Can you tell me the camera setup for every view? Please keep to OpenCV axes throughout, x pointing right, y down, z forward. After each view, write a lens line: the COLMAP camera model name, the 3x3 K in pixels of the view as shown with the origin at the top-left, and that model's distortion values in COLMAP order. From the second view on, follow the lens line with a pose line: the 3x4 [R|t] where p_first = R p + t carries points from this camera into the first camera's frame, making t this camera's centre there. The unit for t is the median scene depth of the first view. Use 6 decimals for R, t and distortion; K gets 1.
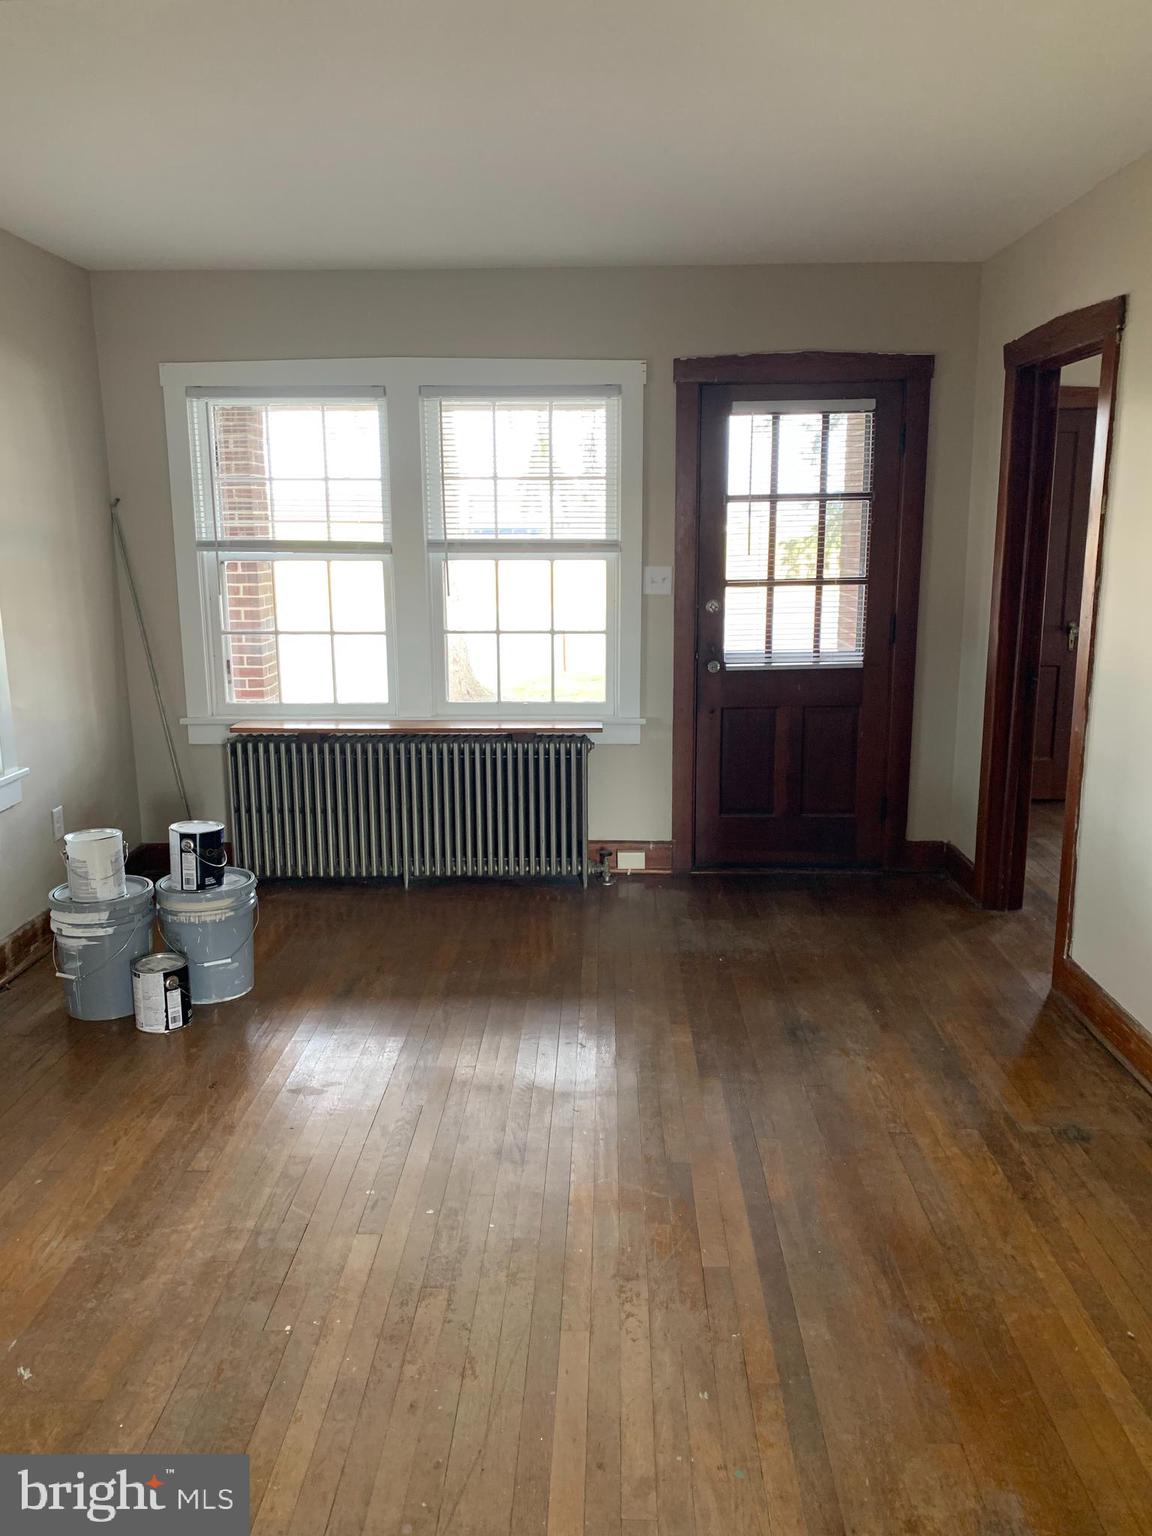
lens RADIAL K [[1165.3, 0, 581.4], [0, 1165.3, 764.6], [0, 0, 1]] dist [0.046558, -0.057593]
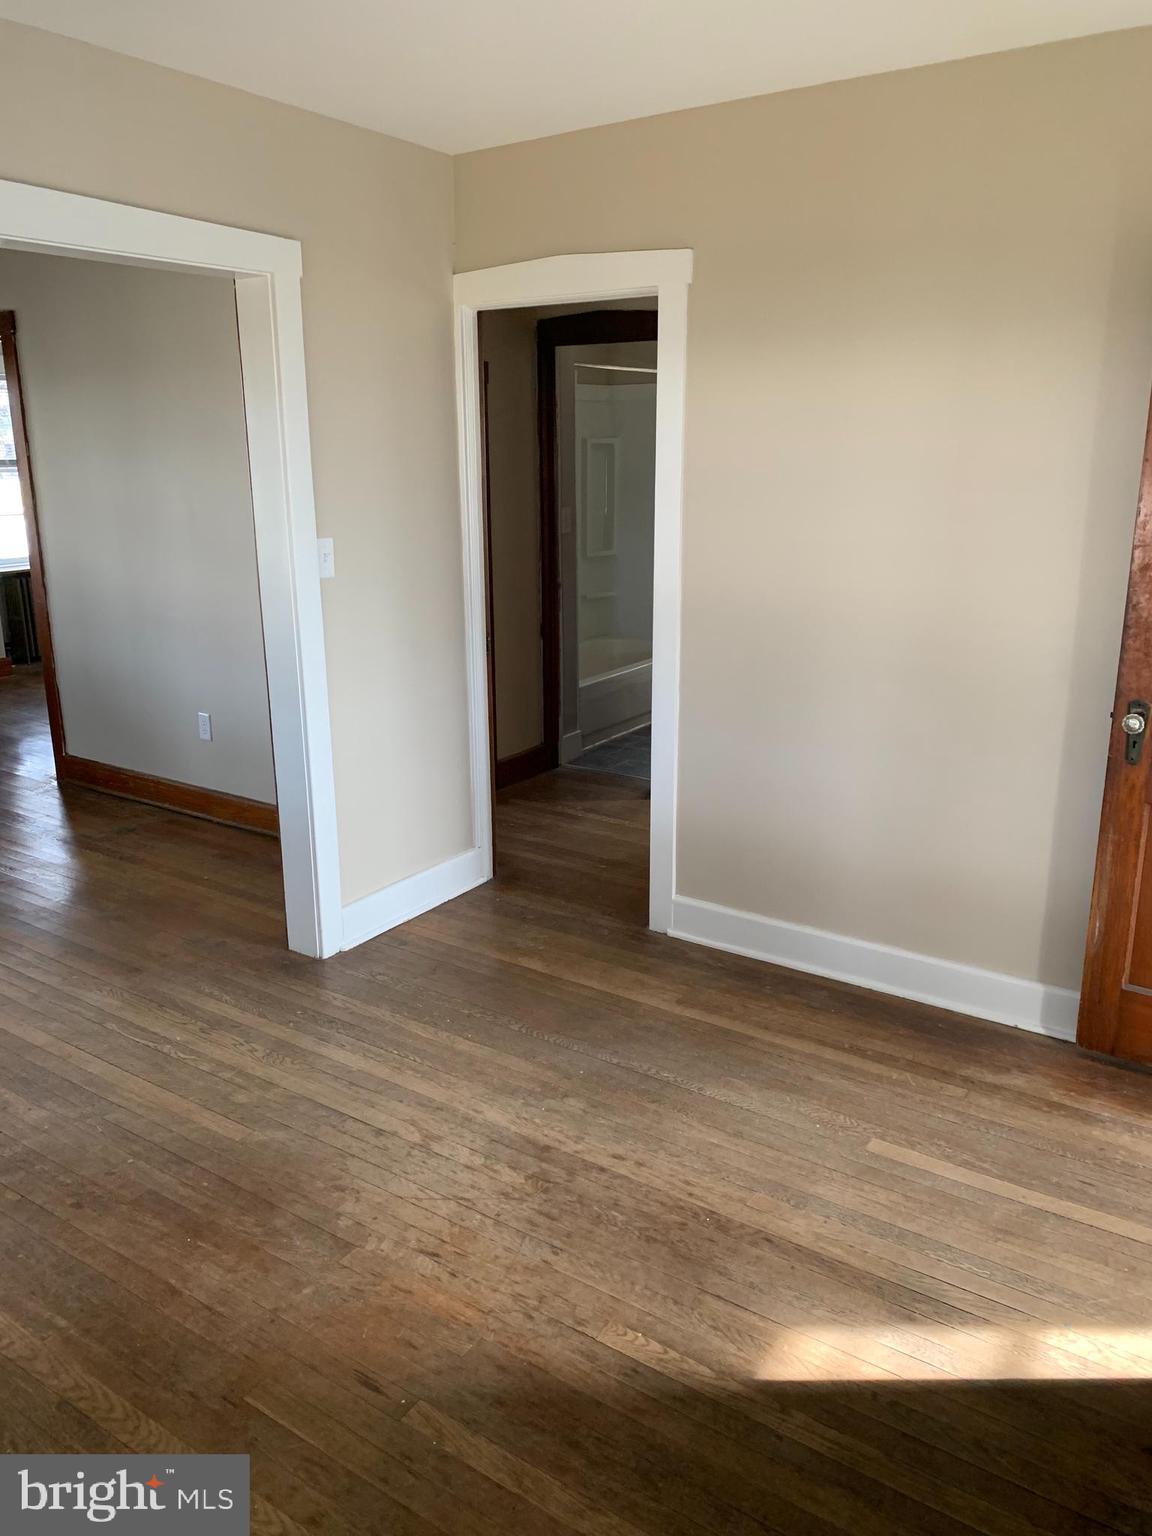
lens RADIAL K [[1165.3, 0, 568.8], [0, 1165.3, 770.0], [0, 0, 1]] dist [0.046558, -0.057593]
pose [[0.544347, -0.221896, 0.808980, -0.616246], [0.172909, 0.973351, 0.150634, 0.093505], [-0.820846, 0.057883, 0.568209, -0.515871]]
